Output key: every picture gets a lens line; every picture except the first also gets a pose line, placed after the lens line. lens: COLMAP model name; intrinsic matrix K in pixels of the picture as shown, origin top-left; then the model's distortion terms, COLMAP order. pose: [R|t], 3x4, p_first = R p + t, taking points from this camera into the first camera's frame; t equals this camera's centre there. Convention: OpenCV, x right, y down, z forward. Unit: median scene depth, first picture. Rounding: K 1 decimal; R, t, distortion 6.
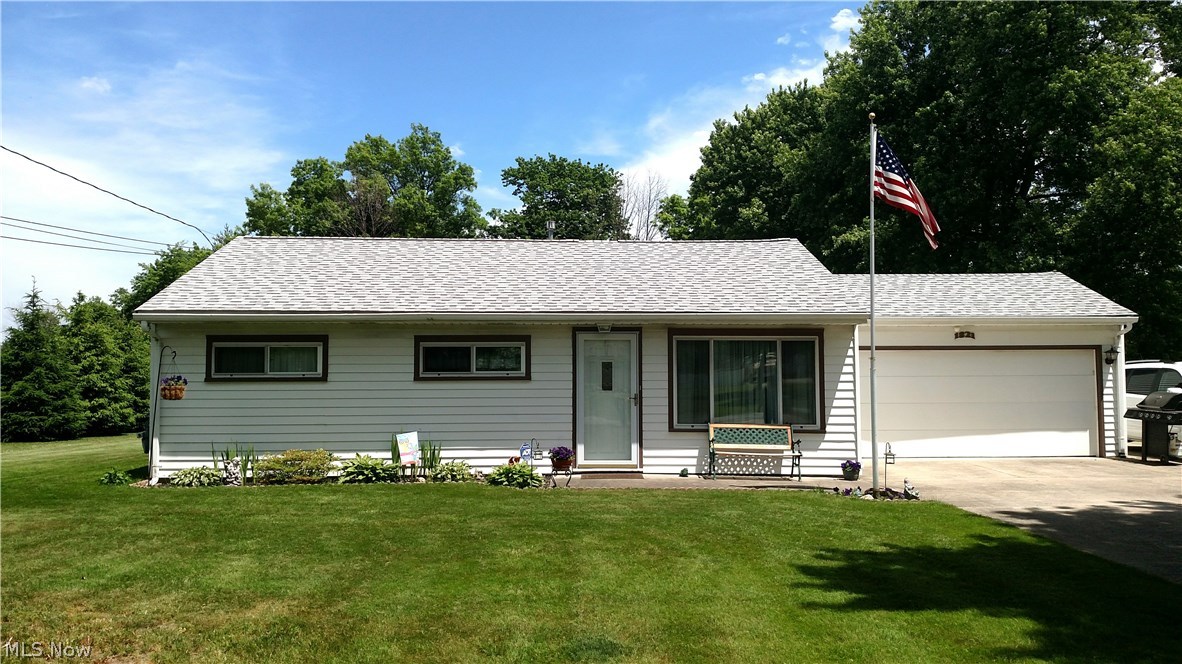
lens RADIAL K [[917.3, 0, 591.0], [0, 917.3, 332.0], [0, 0, 1]] dist [0.207706, -0.351939]
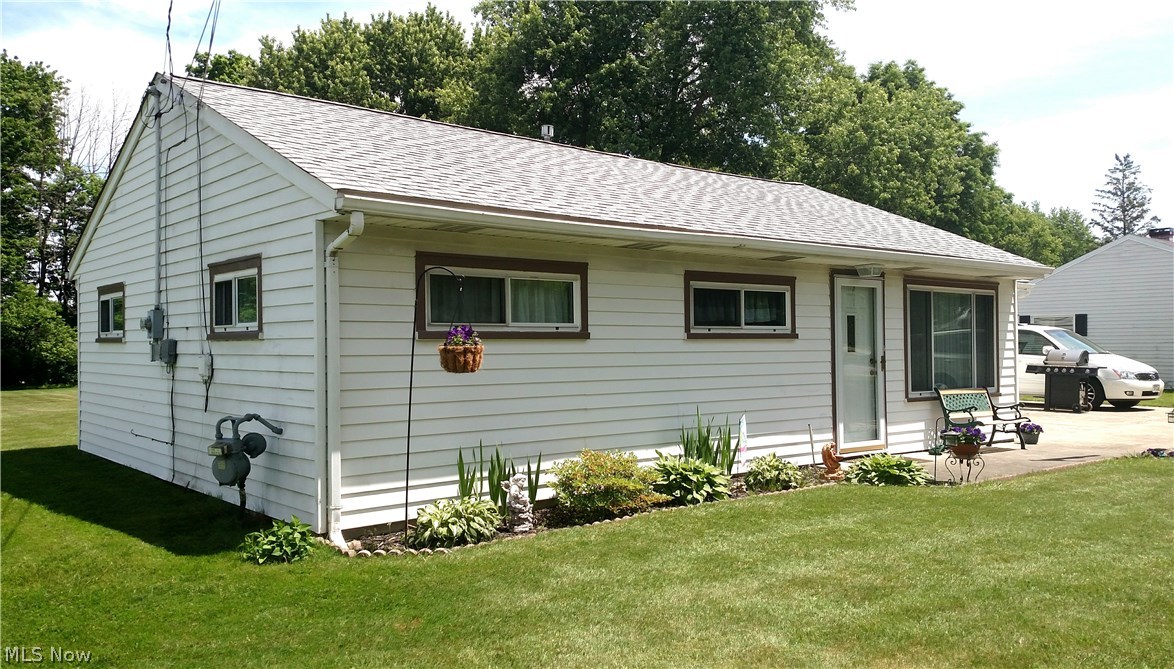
lens RADIAL K [[954.9, 0, 587.0], [0, 954.9, 334.5], [0, 0, 1]] dist [0.027944, -0.004025]
pose [[0.779547, 0.003972, 0.626331, -0.668507], [-0.026905, 0.999269, 0.027149, 0.032883], [-0.625766, -0.038015, 0.779084, 0.515303]]
